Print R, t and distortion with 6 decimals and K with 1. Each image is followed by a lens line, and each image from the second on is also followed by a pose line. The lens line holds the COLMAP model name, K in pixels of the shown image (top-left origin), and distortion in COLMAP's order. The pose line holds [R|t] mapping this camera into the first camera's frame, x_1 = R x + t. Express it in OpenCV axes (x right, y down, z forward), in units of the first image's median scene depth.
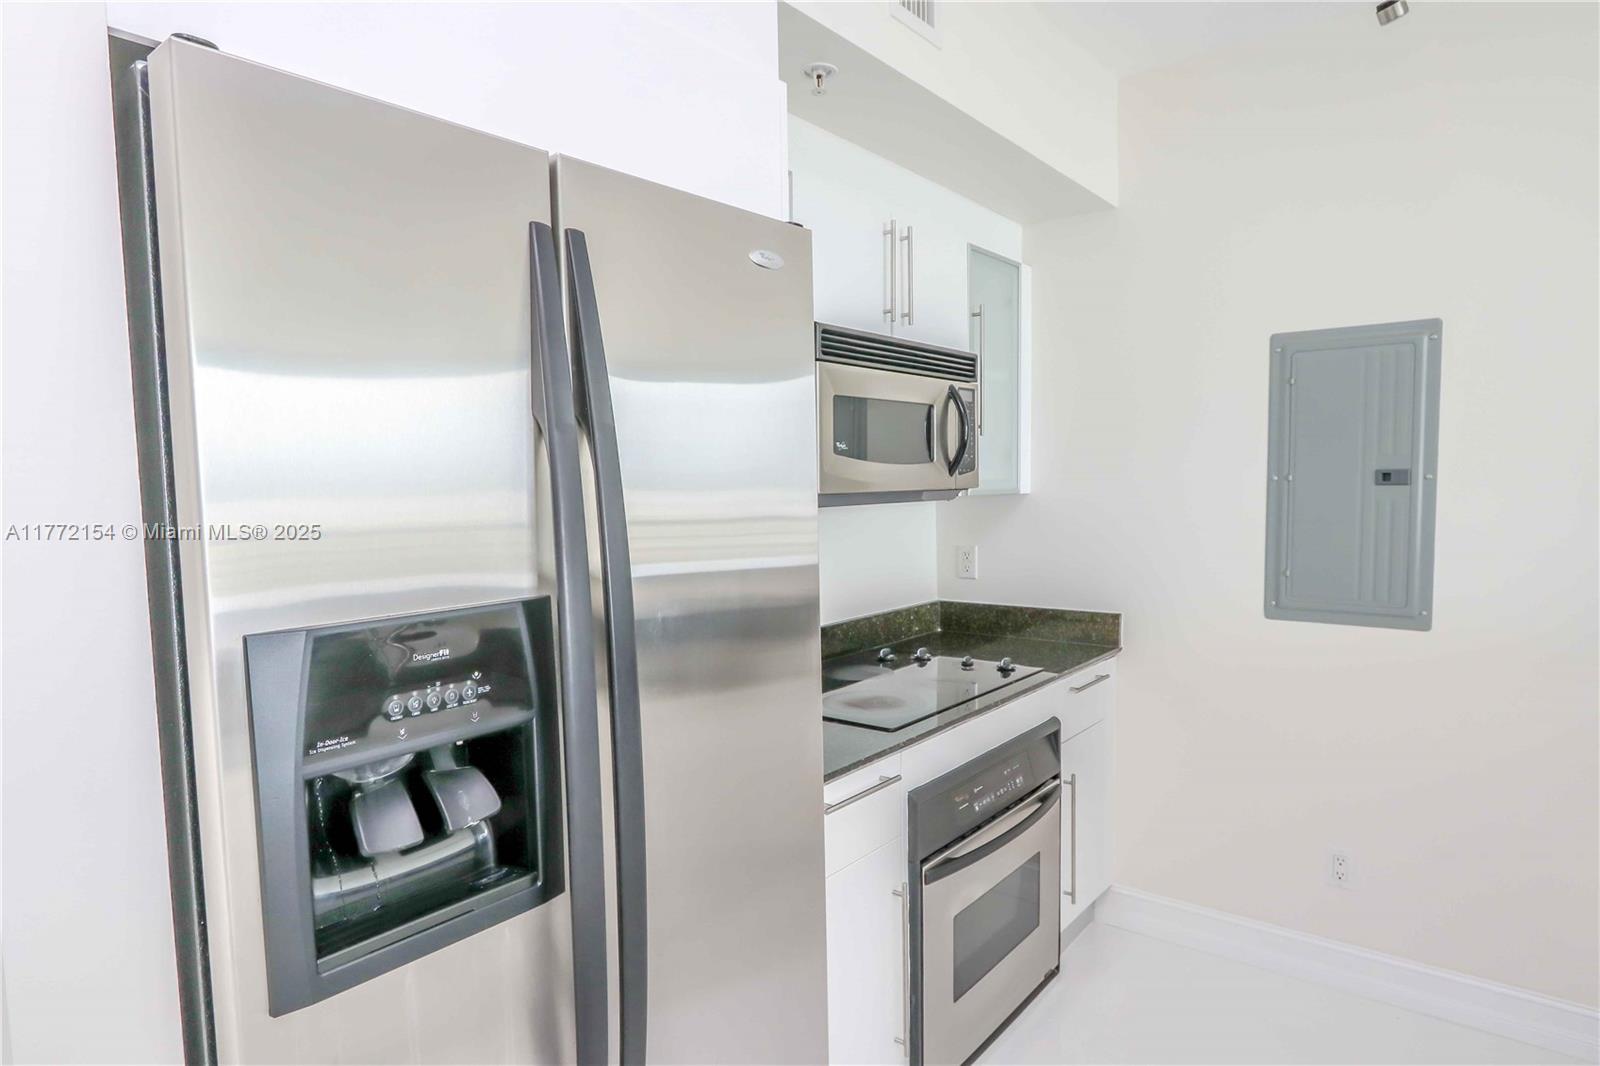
lens RADIAL K [[890.0, 0, 783.5], [0, 890.0, 541.0], [0, 0, 1]] dist [-0.024000, 0.008251]
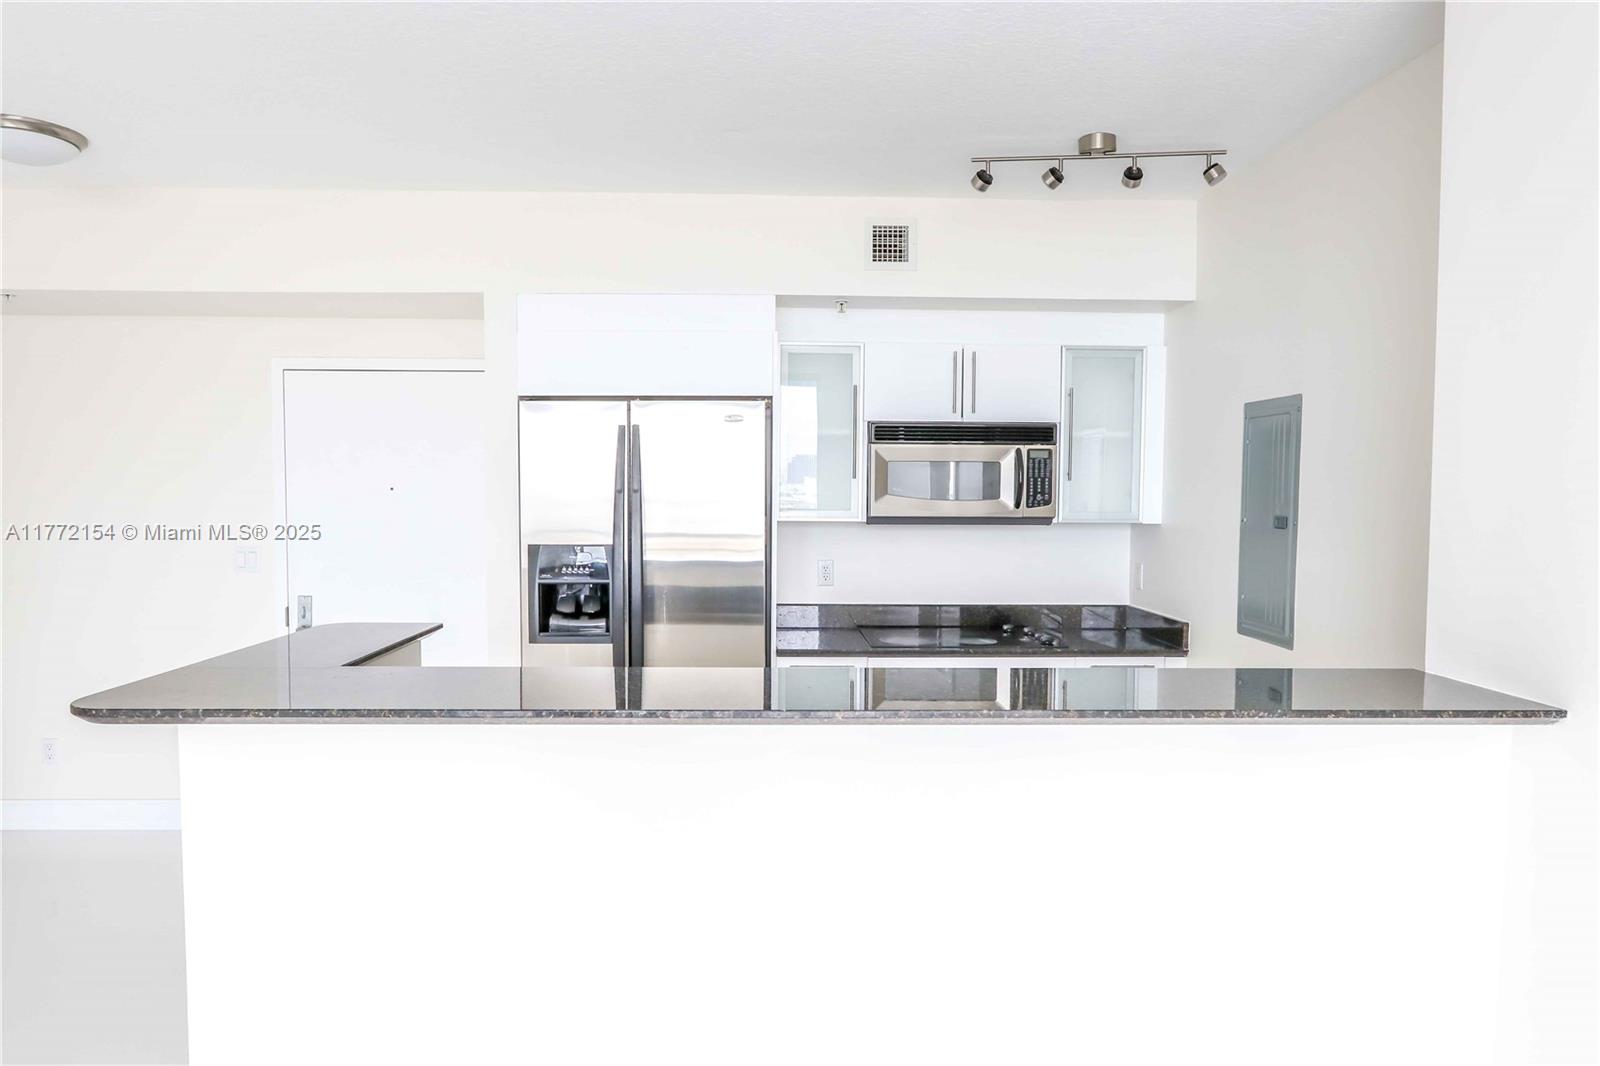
lens RADIAL K [[1007.7, 0, 803.6], [0, 1007.7, 530.2], [0, 0, 1]] dist [-0.017938, 0.003858]
pose [[0.661659, 0.053587, -0.747887, 1.319298], [-0.069188, 0.997551, 0.010265, -0.032688], [0.746606, 0.044952, 0.663746, -0.415967]]
